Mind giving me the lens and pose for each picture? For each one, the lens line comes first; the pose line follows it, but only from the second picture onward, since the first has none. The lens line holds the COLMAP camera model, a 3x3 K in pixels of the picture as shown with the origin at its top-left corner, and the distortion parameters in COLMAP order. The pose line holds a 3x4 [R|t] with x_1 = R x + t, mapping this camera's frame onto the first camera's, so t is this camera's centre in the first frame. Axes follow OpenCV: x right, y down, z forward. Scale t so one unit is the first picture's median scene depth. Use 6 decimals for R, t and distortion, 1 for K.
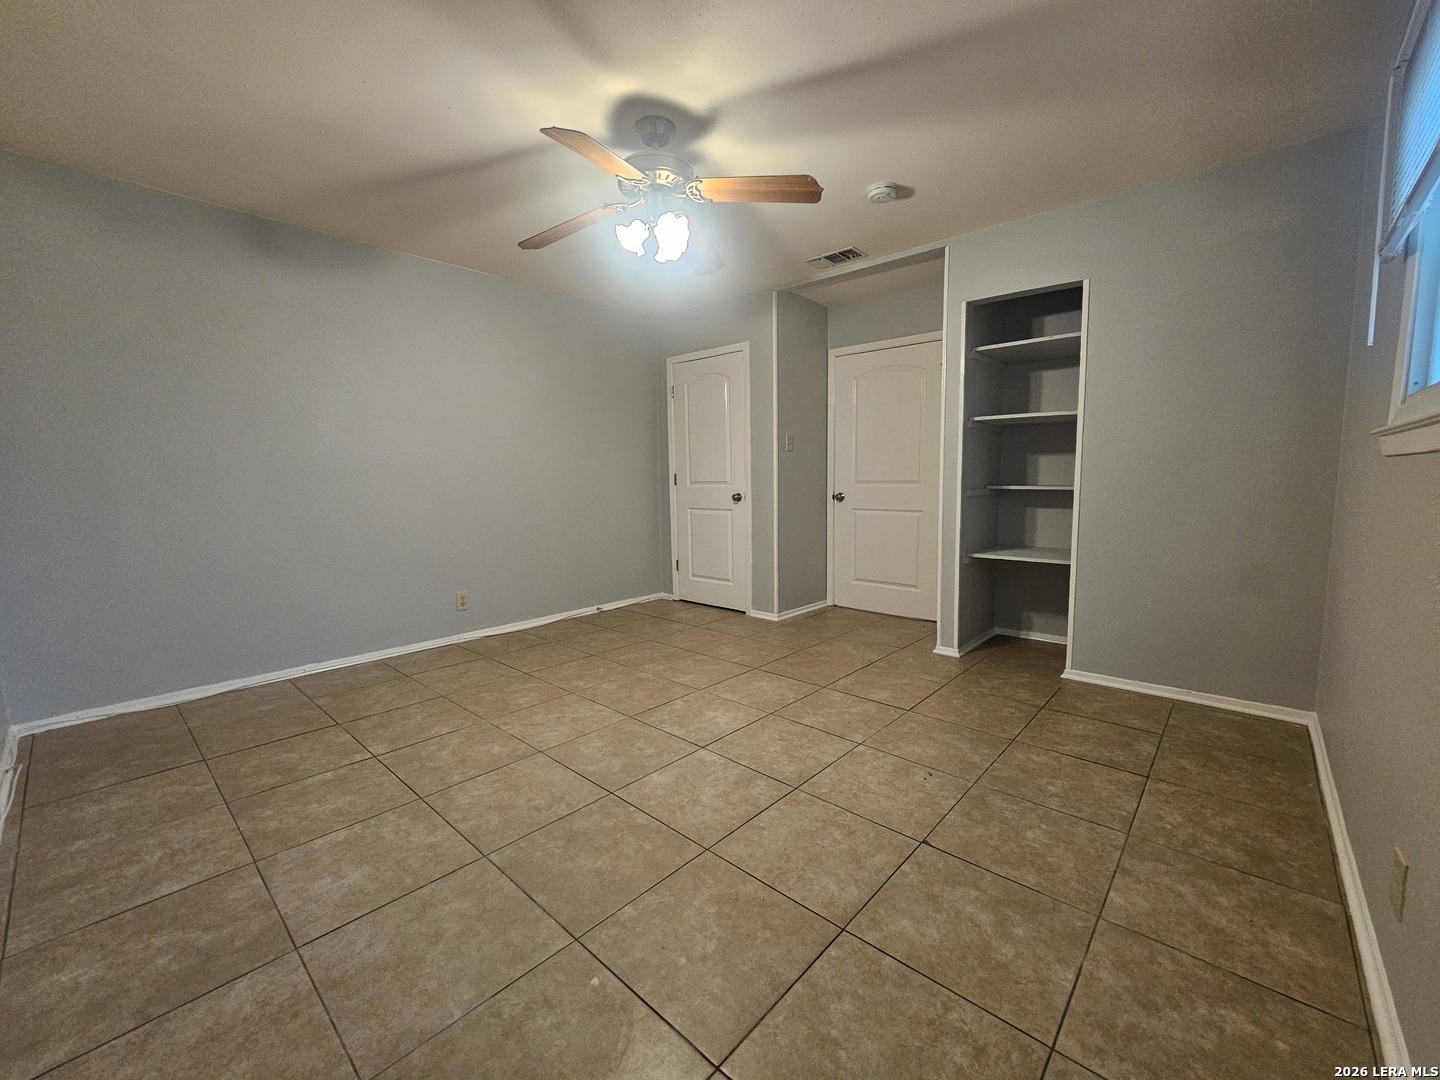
lens RADIAL K [[592.0, 0, 719.2], [0, 592.0, 539.9], [0, 0, 1]] dist [-0.004451, 0.001634]
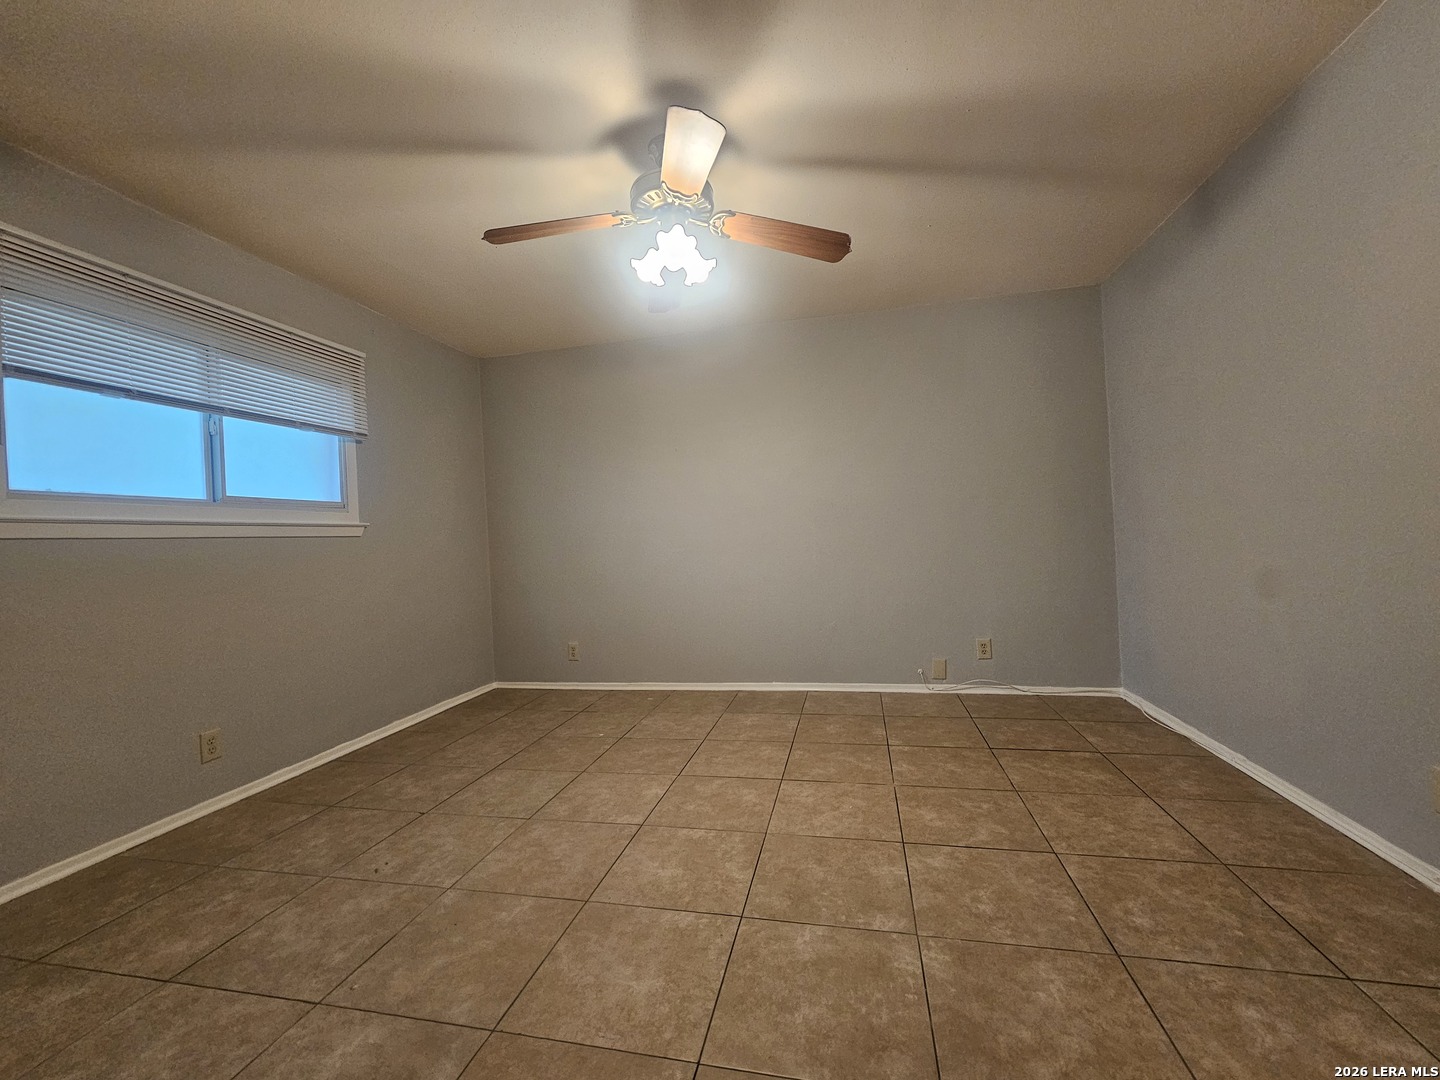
lens RADIAL K [[592.0, 0, 722.4], [0, 592.0, 539.5], [0, 0, 1]] dist [-0.004451, 0.001634]
pose [[-0.869222, 0.045988, -0.492278, 0.270783], [-0.003392, 0.995087, 0.098949, -0.161148], [0.494410, 0.087678, -0.864795, 1.688854]]
